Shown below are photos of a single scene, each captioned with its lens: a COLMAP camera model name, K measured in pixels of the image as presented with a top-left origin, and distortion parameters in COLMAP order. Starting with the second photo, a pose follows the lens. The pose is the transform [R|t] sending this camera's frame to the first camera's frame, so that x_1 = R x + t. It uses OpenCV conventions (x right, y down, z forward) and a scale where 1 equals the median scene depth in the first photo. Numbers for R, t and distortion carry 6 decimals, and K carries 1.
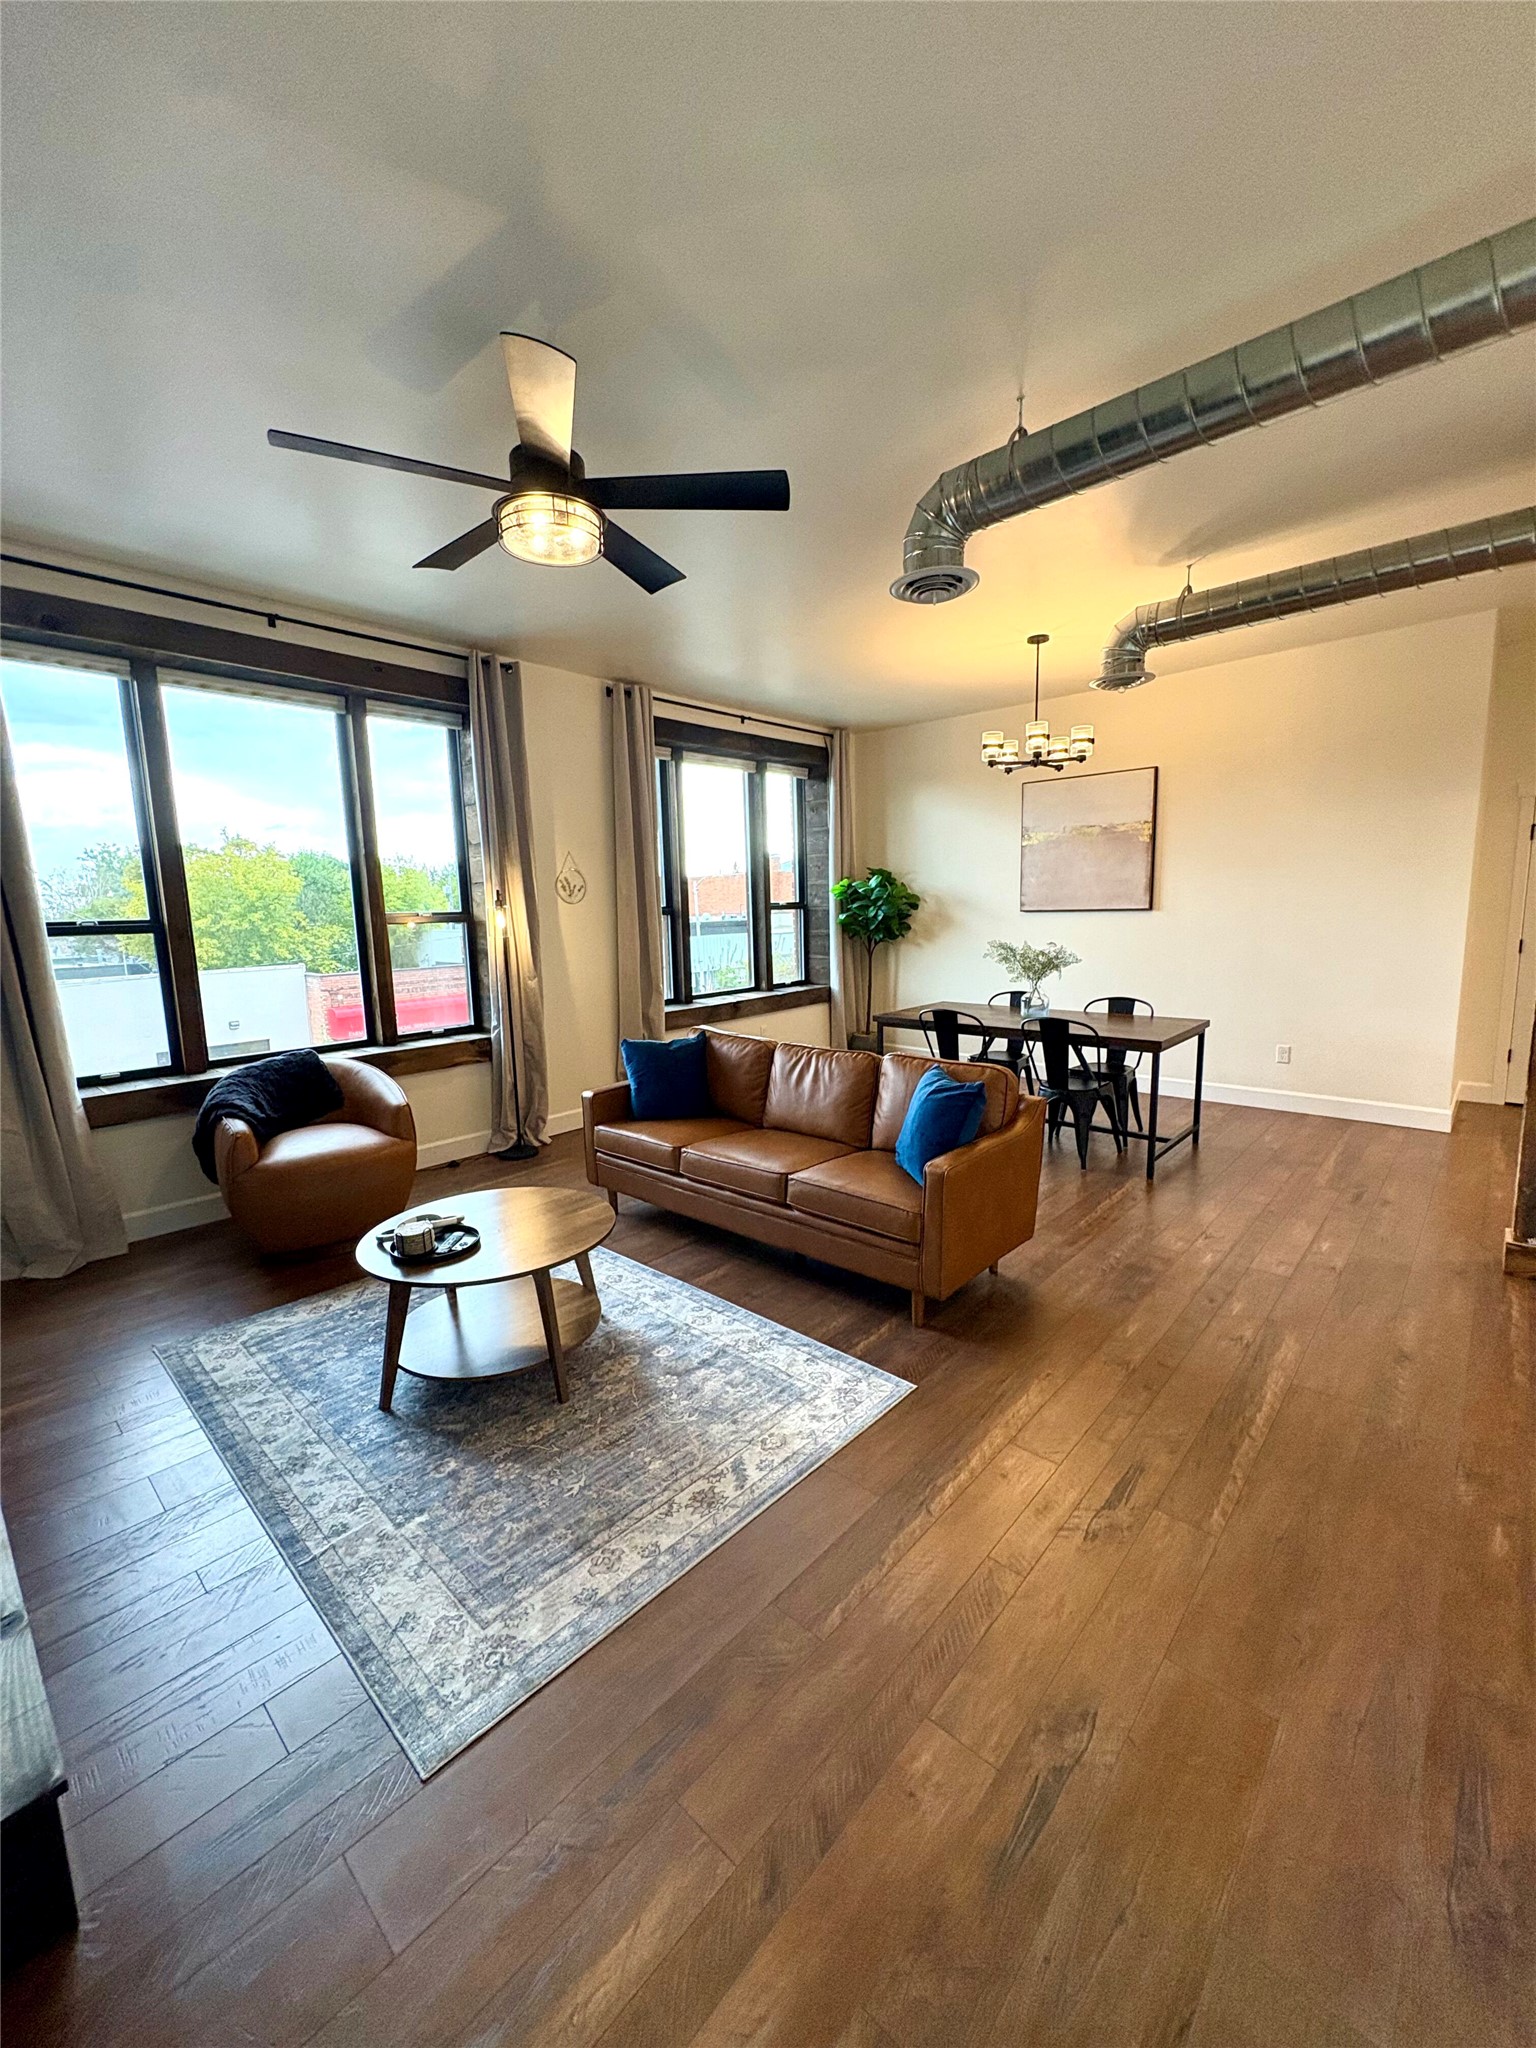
lens RADIAL K [[809.3, 0, 765.5], [0, 809.3, 1031.1], [0, 0, 1]] dist [-0.001056, -0.000084]
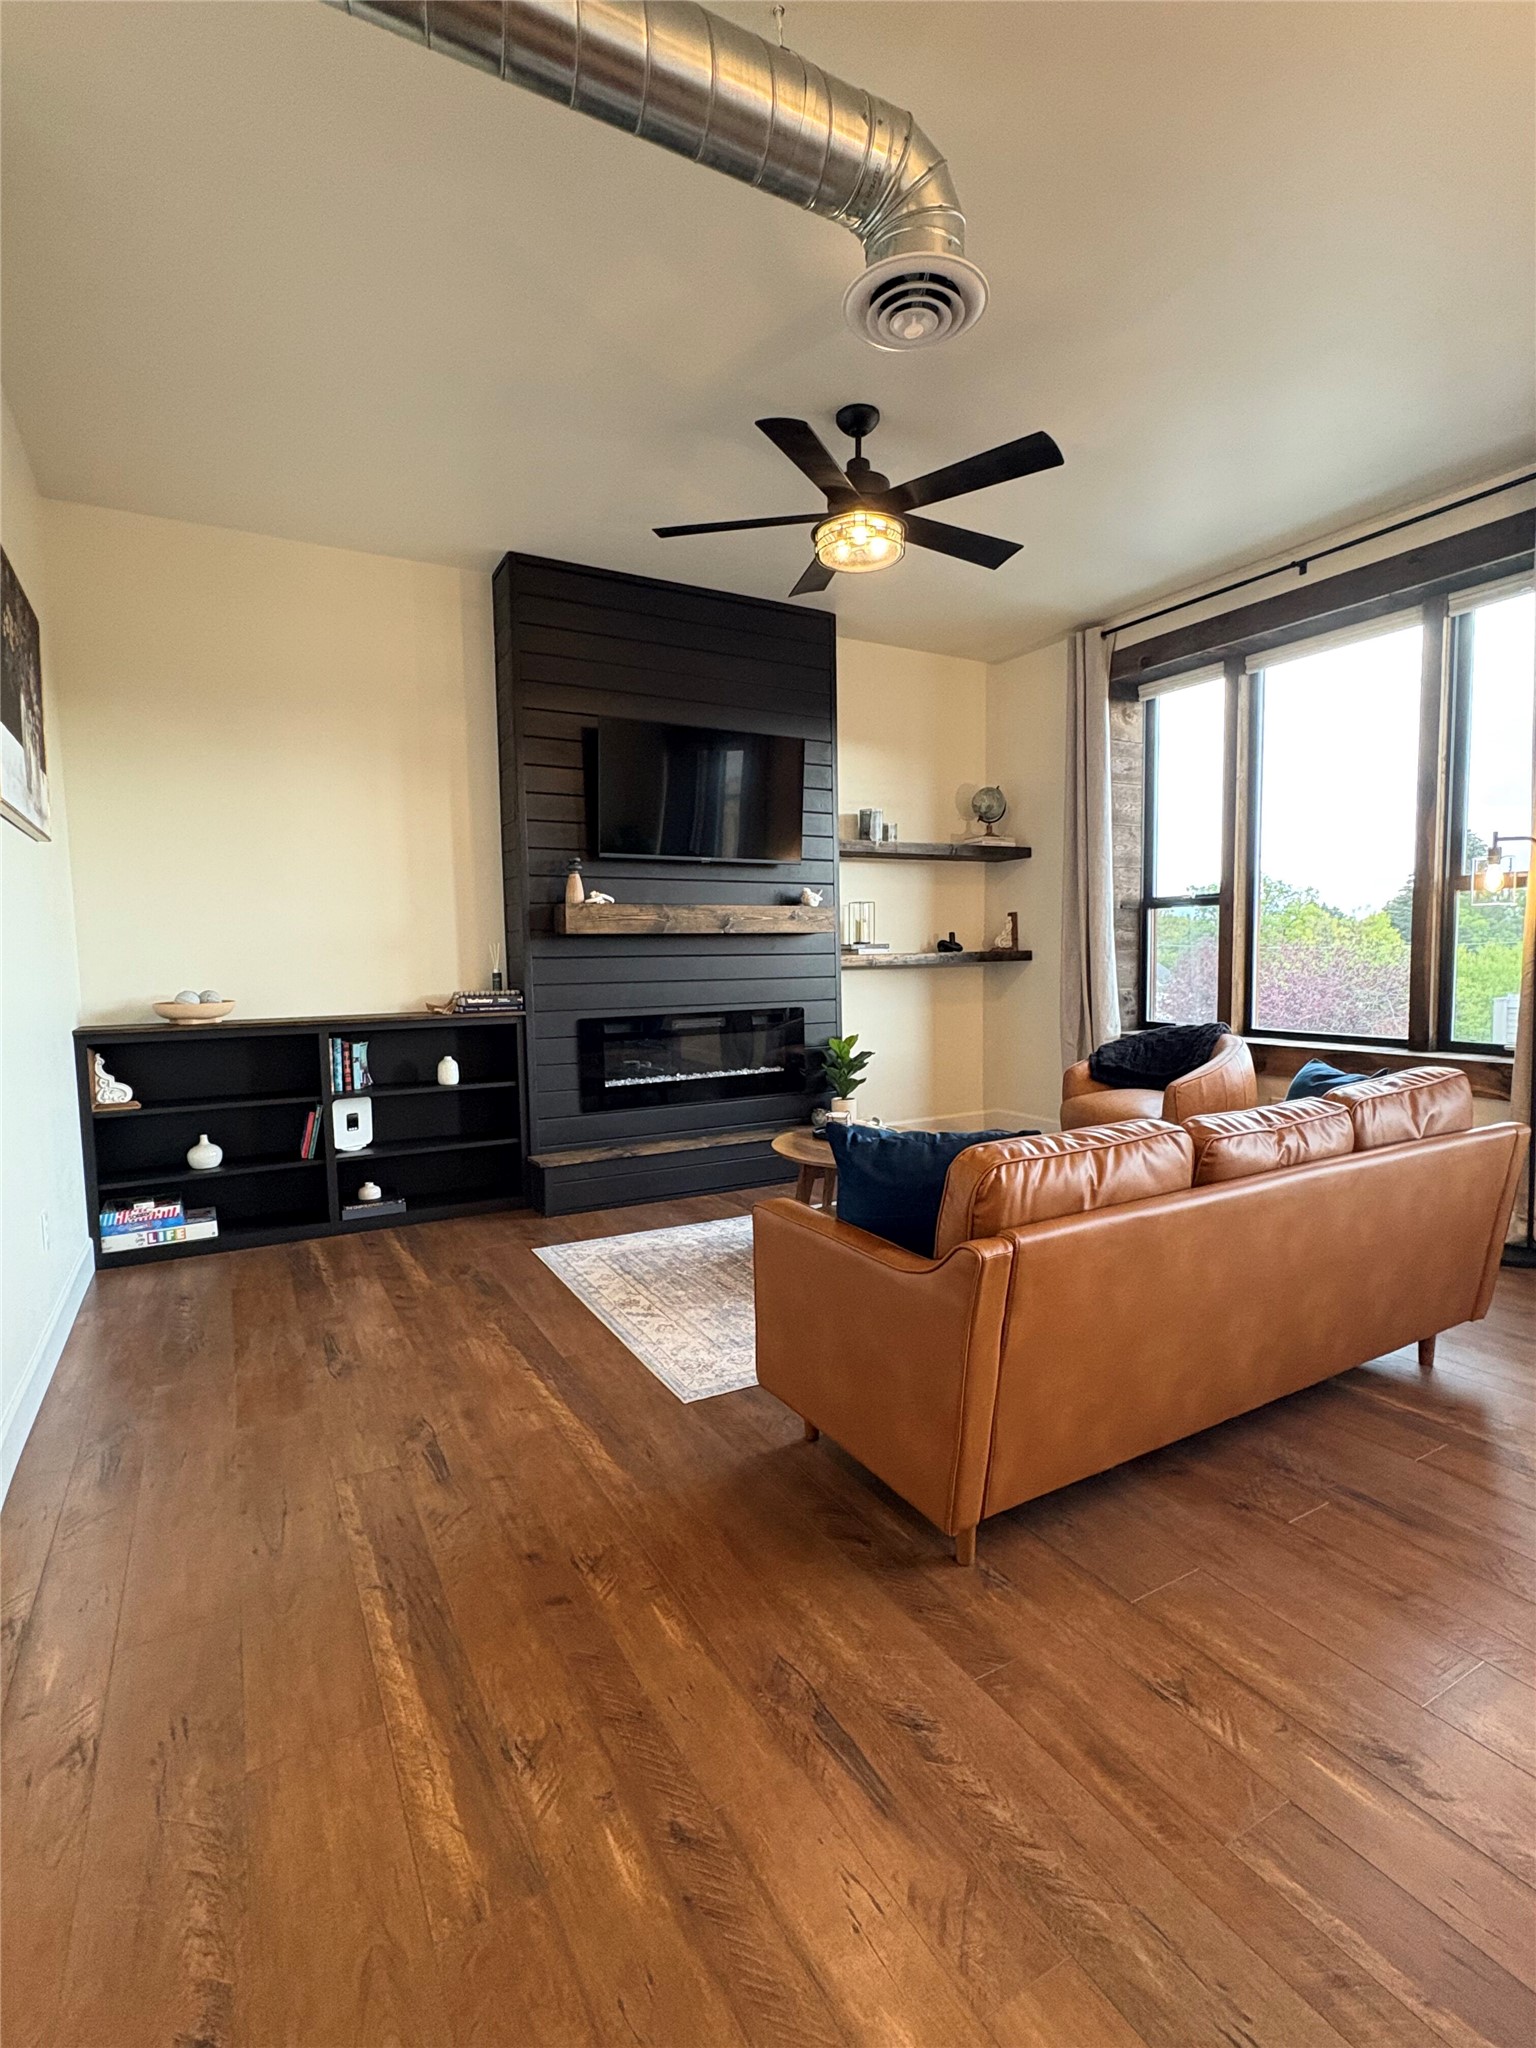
lens RADIAL K [[957.6, 0, 768.1], [0, 957.6, 1023.9], [0, 0, 1]] dist [0.003828, 0.000462]
pose [[-0.304605, 0.101682, -0.947036, 1.289104], [-0.122032, 0.981925, 0.144678, -0.142085], [0.944629, 0.159638, -0.286691, 1.549601]]
